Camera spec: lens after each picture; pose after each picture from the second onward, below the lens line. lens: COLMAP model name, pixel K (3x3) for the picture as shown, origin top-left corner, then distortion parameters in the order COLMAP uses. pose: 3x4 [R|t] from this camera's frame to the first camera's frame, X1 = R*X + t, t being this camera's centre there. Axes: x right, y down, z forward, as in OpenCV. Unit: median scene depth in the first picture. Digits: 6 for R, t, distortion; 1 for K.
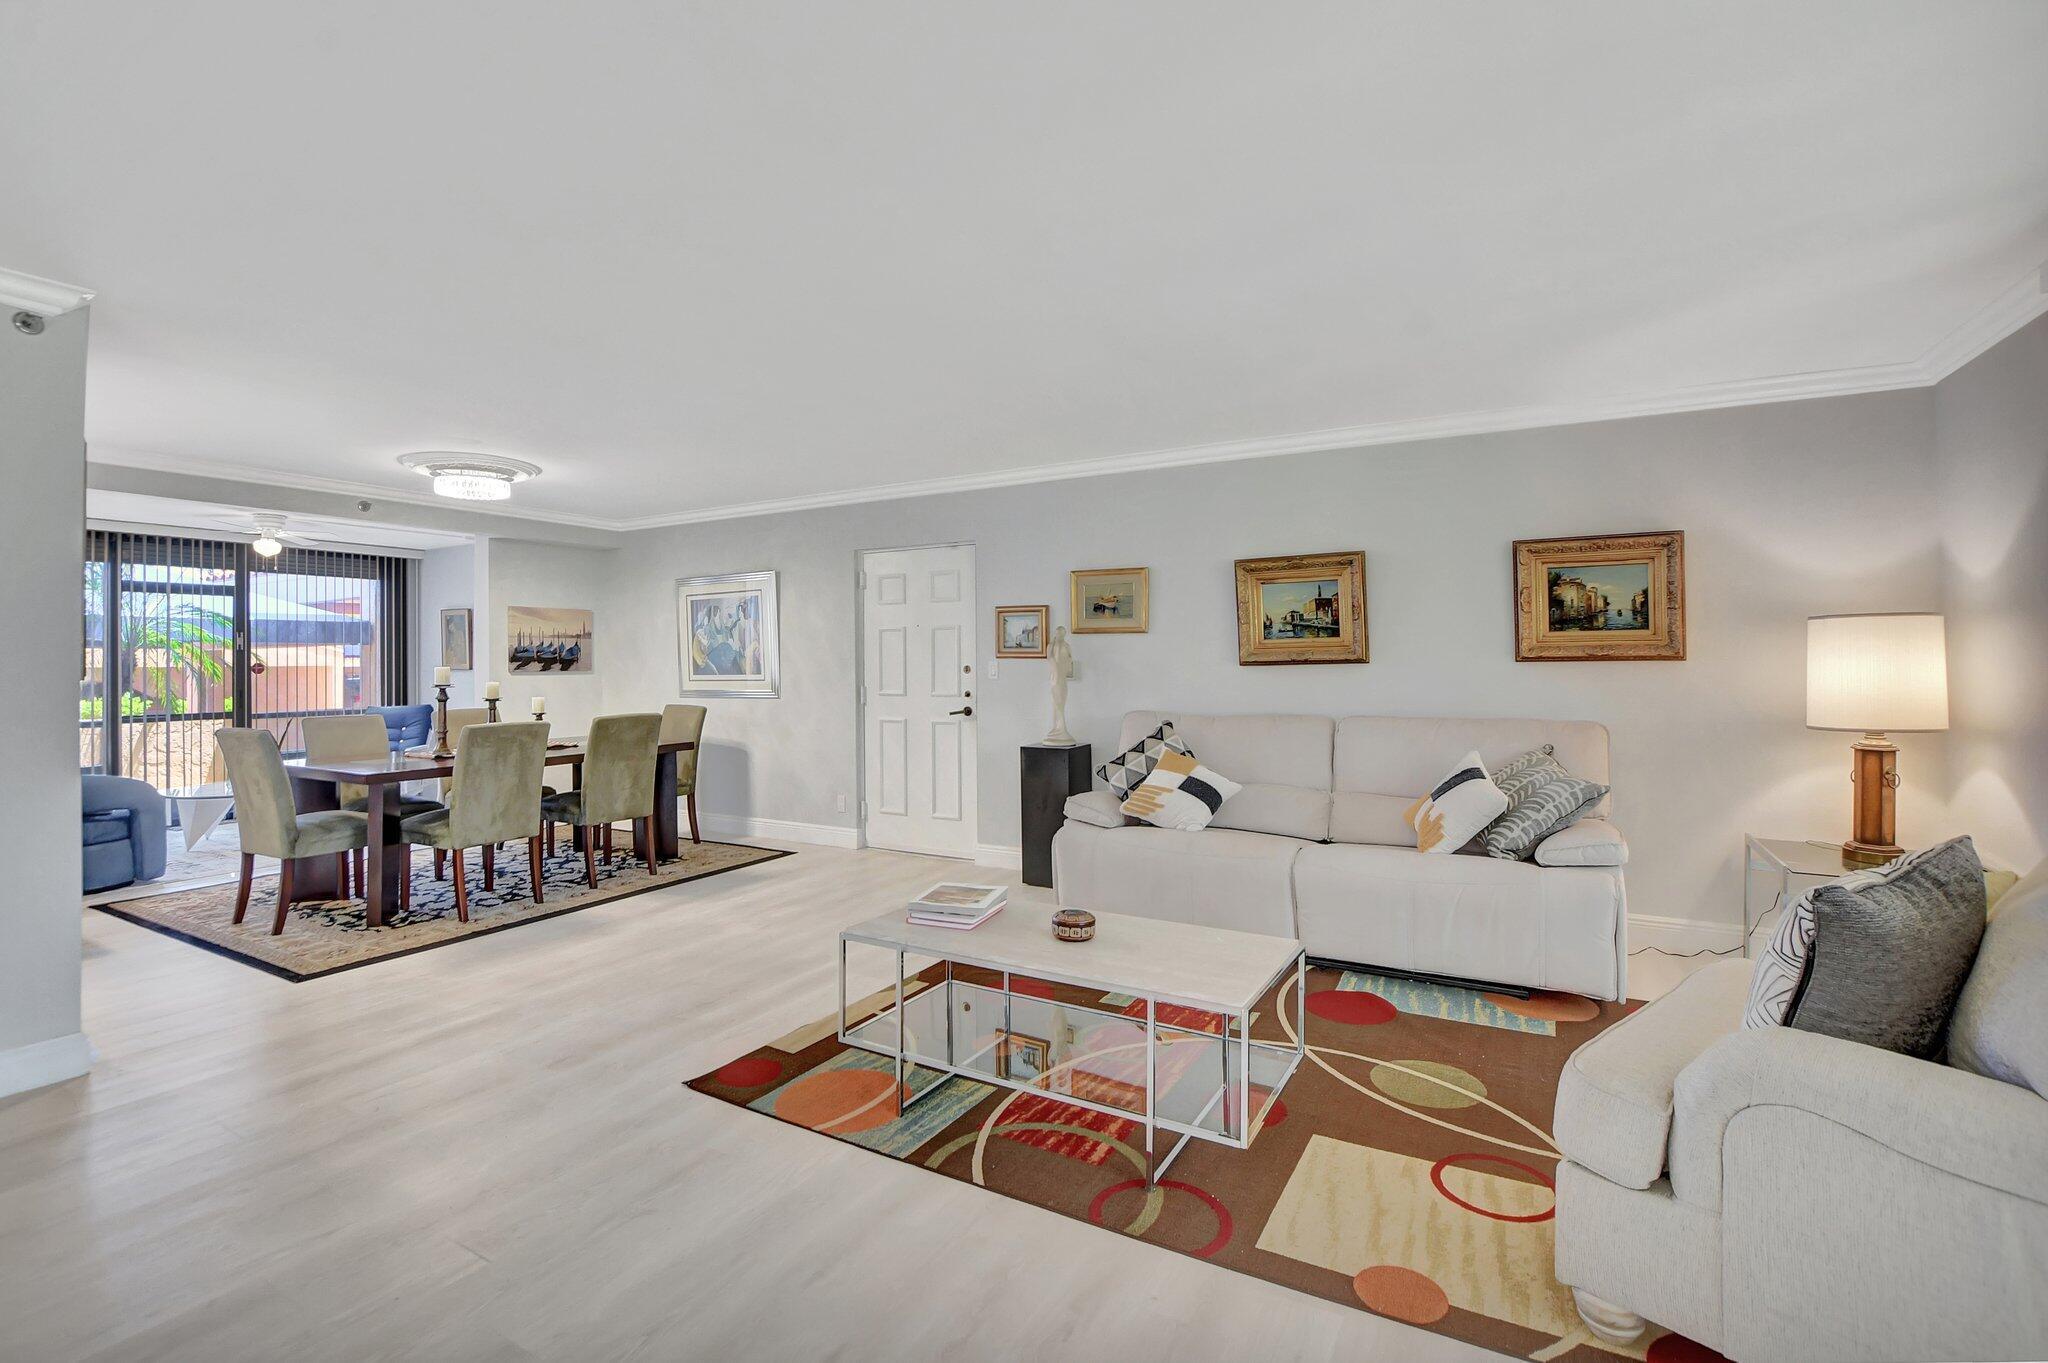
lens RADIAL K [[918.9, 0, 1034.2], [0, 918.9, 673.6], [0, 0, 1]] dist [-0.022490, 0.000056]
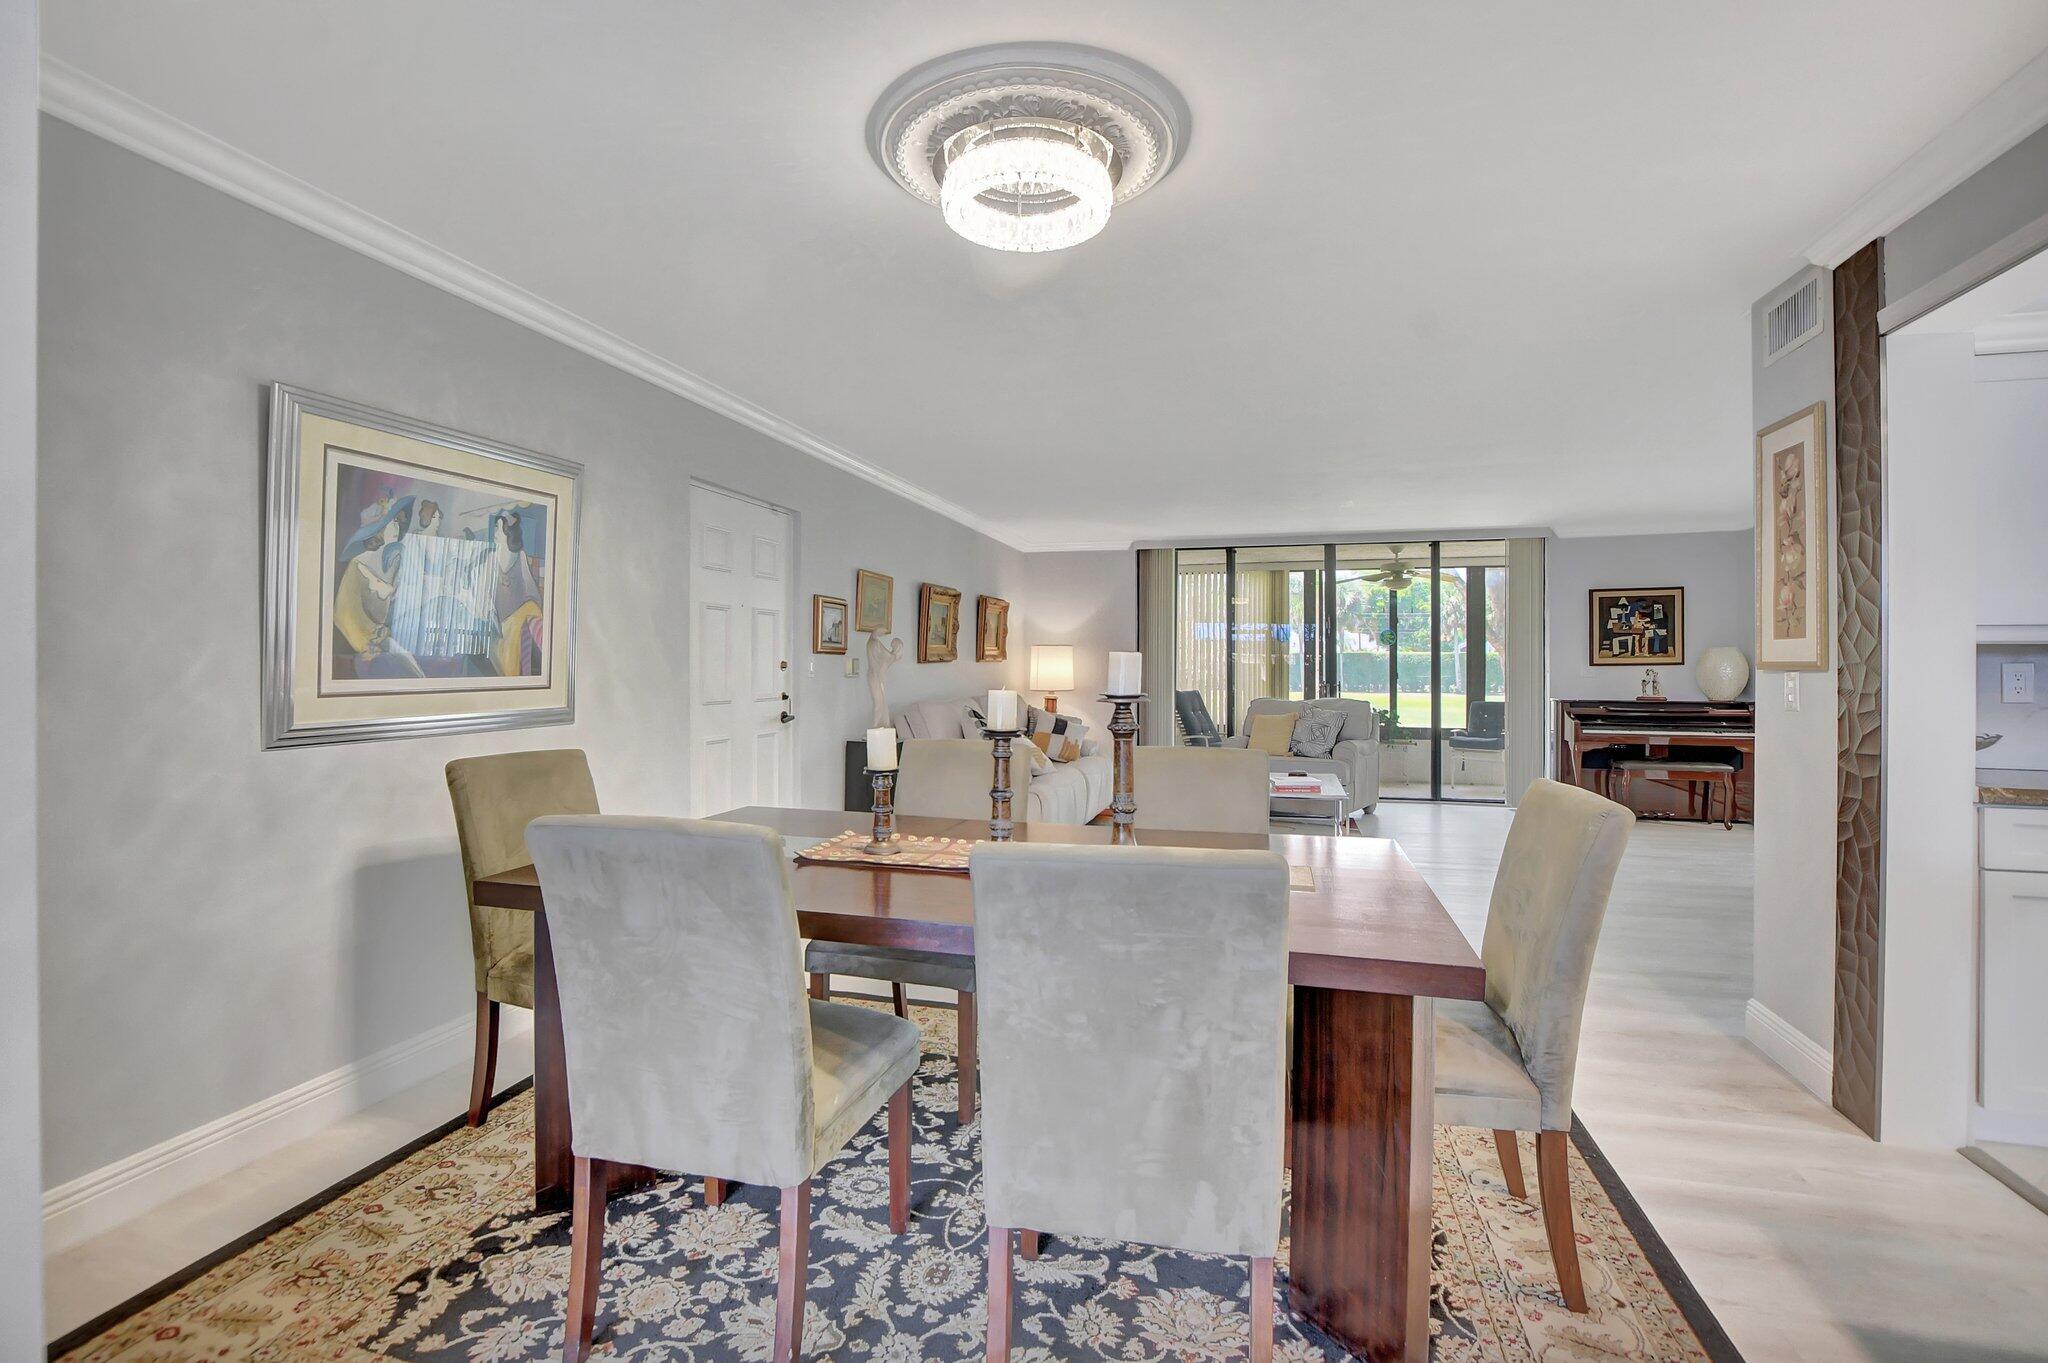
lens RADIAL K [[932.7, 0, 983.9], [0, 932.7, 671.0], [0, 0, 1]] dist [-0.021190, 0.000498]
pose [[-0.210266, 0.000193, 0.977644, -1.131390], [0.009318, 0.999955, 0.001807, -0.000084], [-0.977600, 0.009490, -0.210258, 1.239059]]
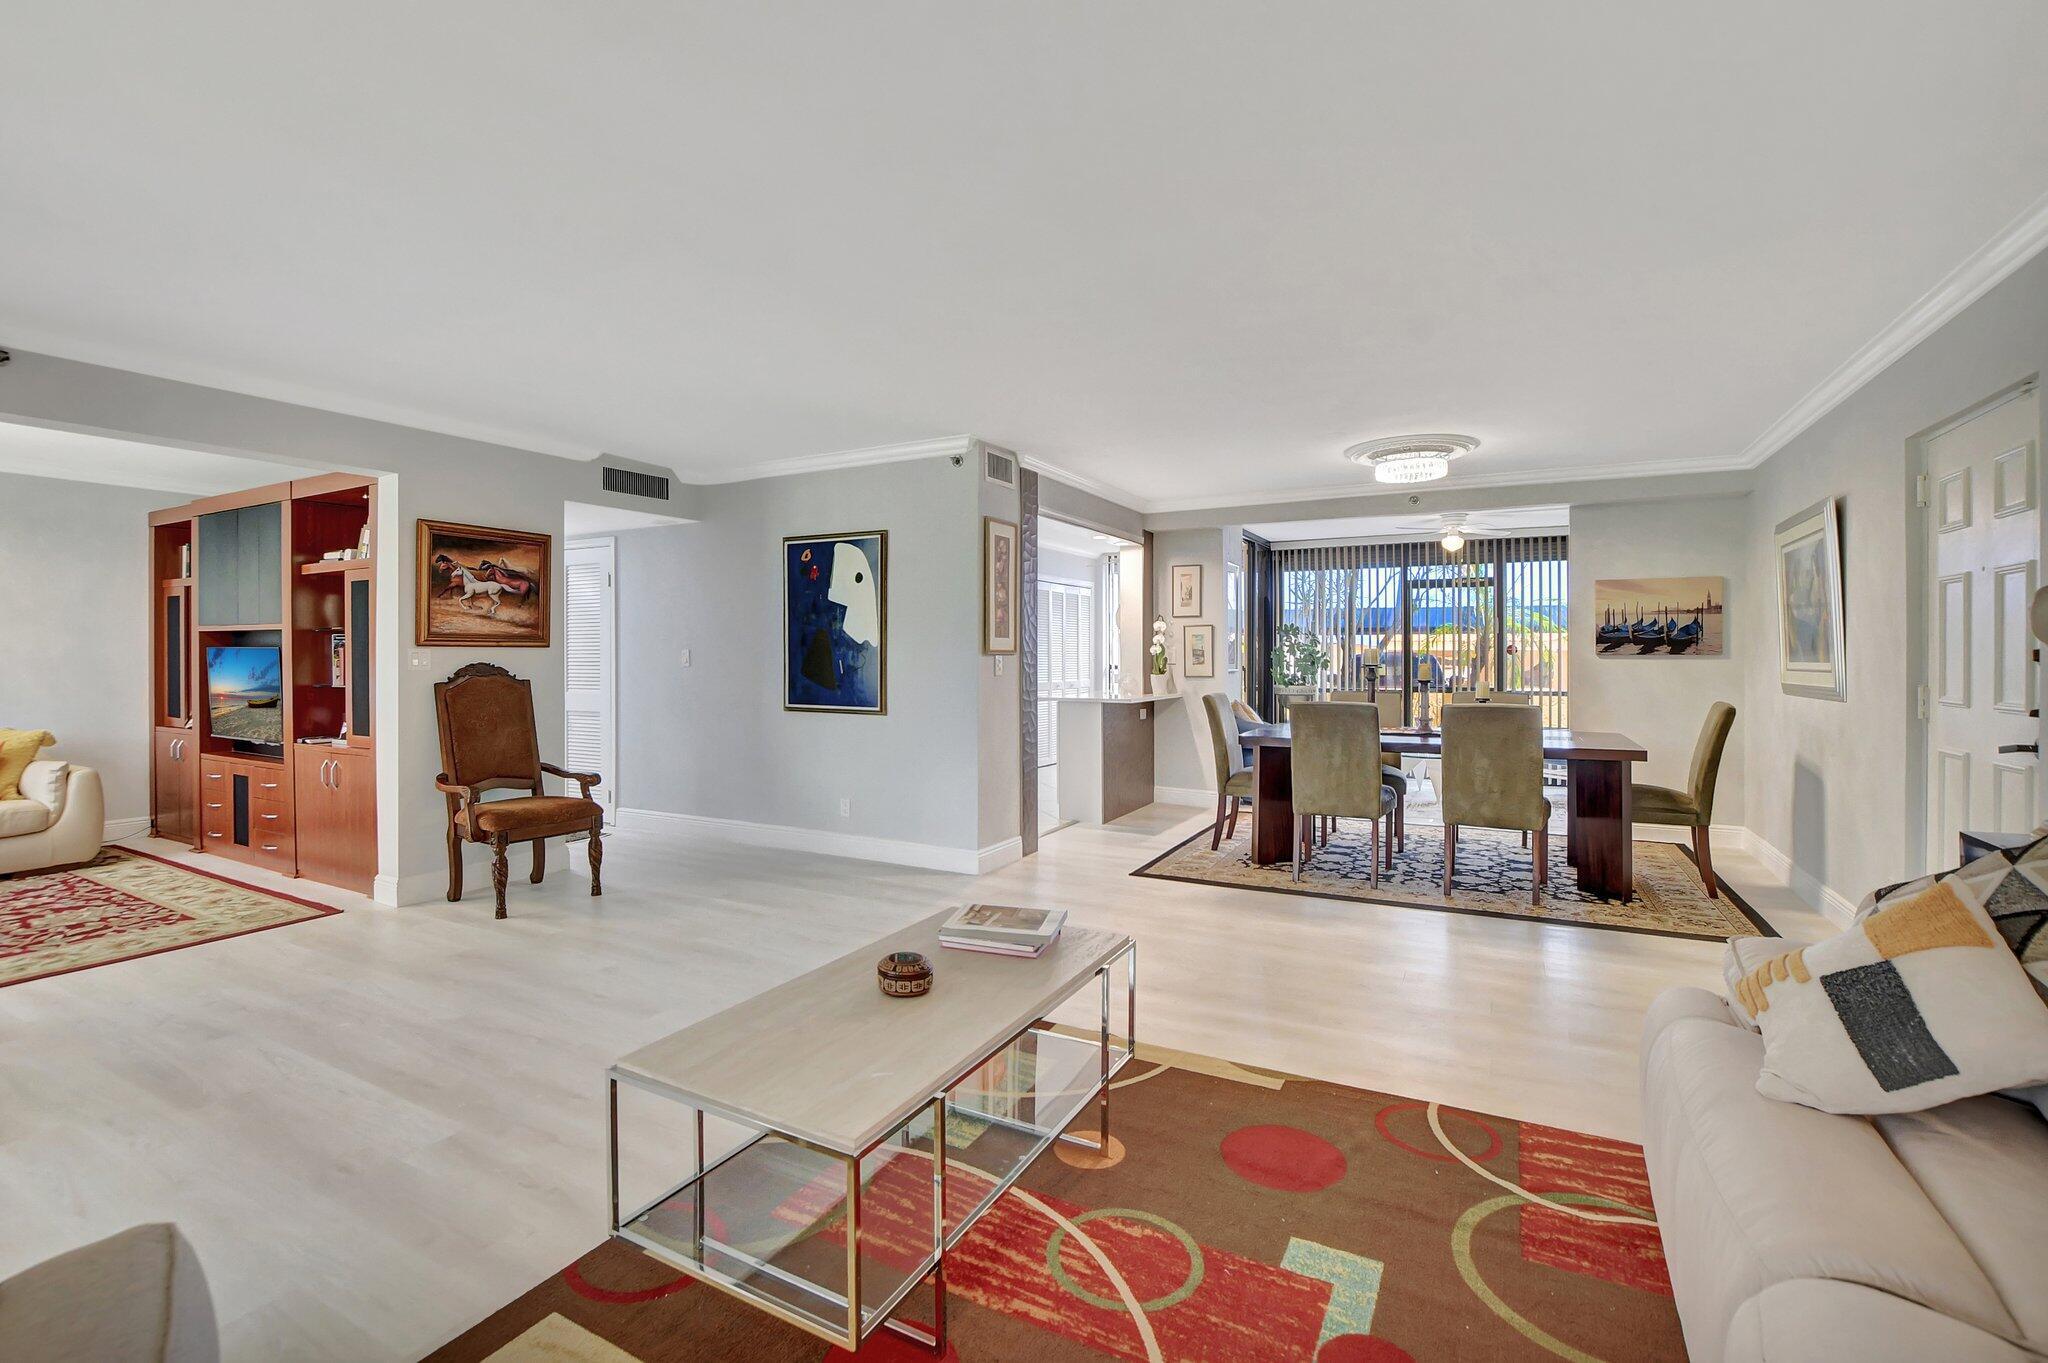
lens RADIAL K [[932.7, 0, 983.9], [0, 932.7, 671.0], [0, 0, 1]] dist [-0.021190, 0.000498]
pose [[0.000415, 0.027845, -0.999612, 0.464764], [-0.012164, 0.999538, 0.027838, -0.005402], [0.999926, 0.012147, 0.000753, 0.593444]]
